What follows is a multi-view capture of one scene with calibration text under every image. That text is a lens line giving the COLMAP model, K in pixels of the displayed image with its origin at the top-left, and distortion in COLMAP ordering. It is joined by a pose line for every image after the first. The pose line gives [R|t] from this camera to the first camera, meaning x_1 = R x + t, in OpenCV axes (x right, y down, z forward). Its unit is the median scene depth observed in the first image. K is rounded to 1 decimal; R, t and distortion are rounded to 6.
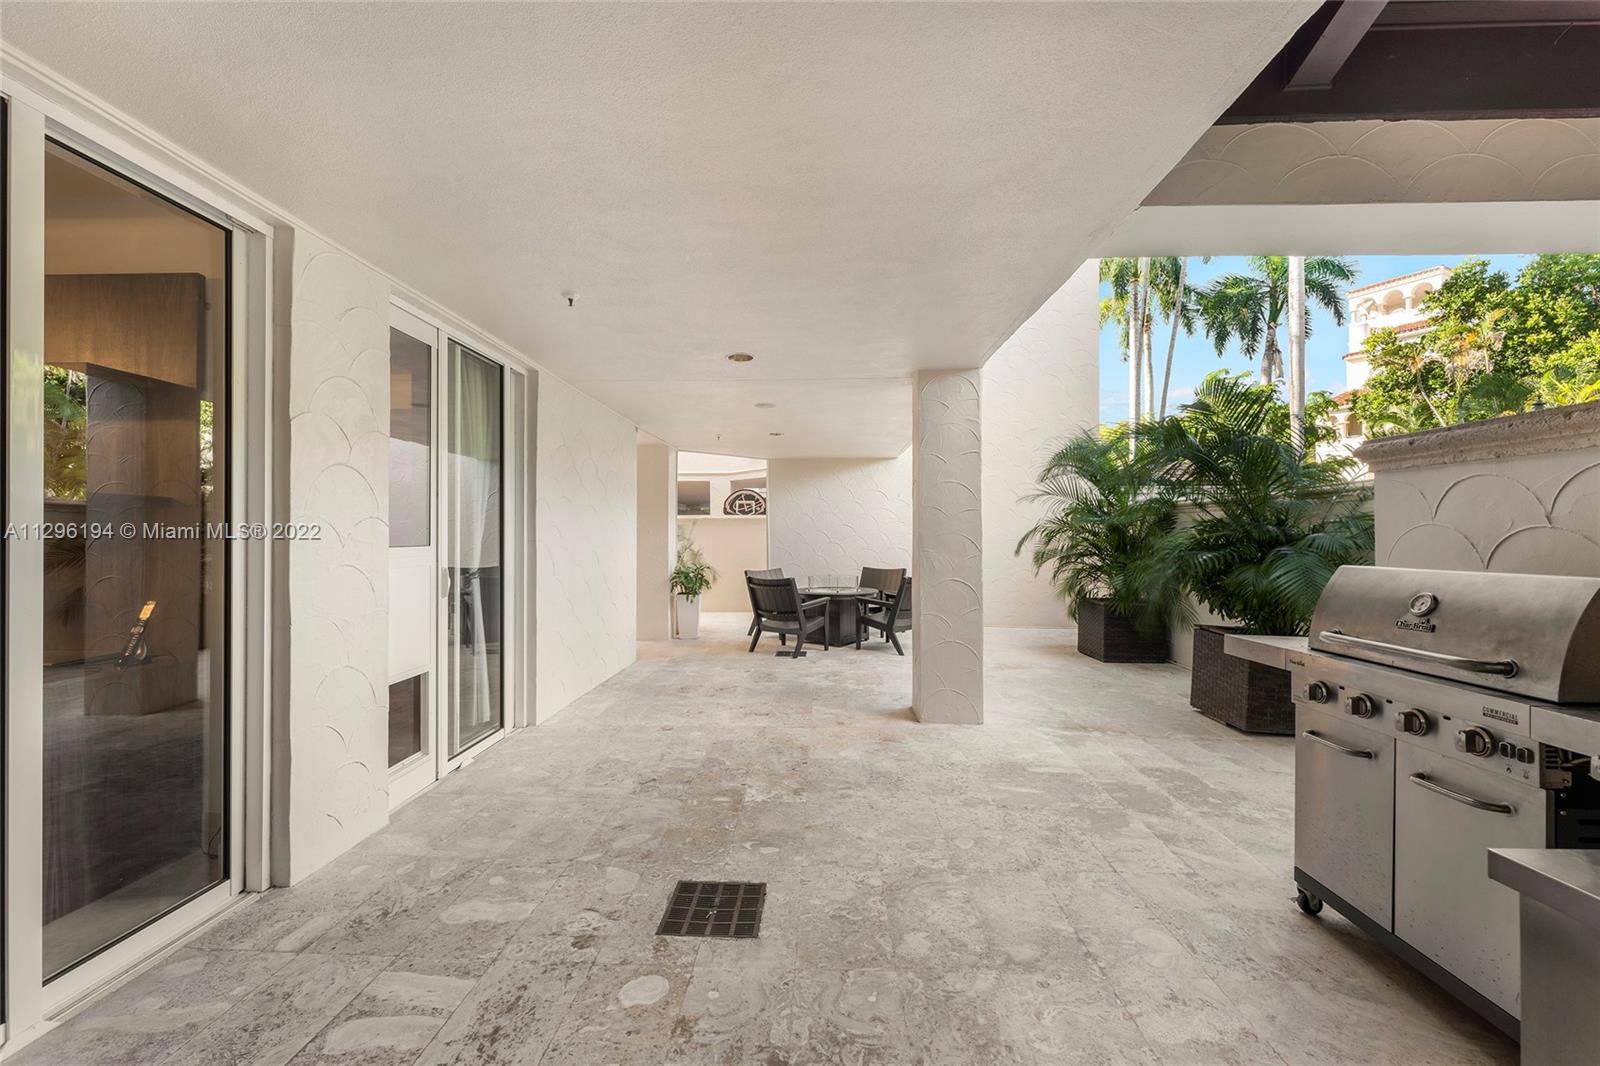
lens RADIAL K [[654.9, 0, 800.0], [0, 654.9, 533.0], [0, 0, 1]] dist [0.000732, 0.000054]
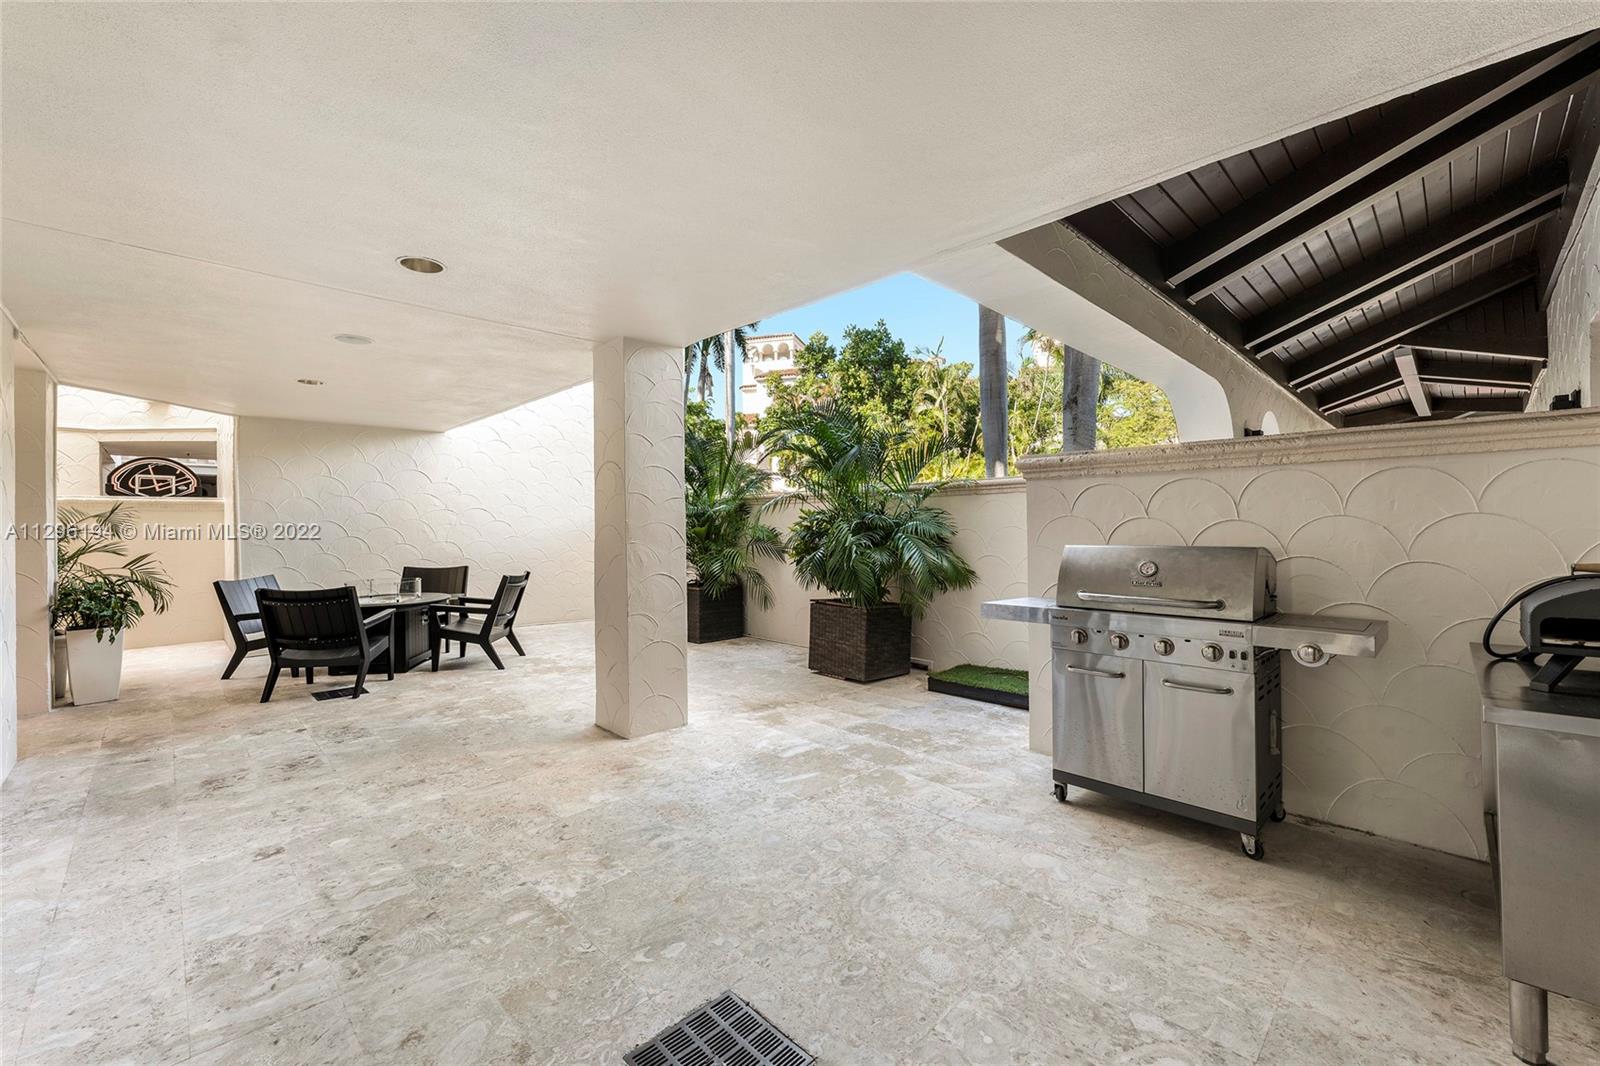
lens RADIAL K [[649.9, 0, 802.7], [0, 649.9, 521.1], [0, 0, 1]] dist [0.000919, 0.000068]
pose [[0.687051, -0.001279, 0.726608, -0.357005], [0.003331, 0.999993, -0.001390, -0.000693], [-0.726602, 0.003376, 0.687050, 0.284686]]
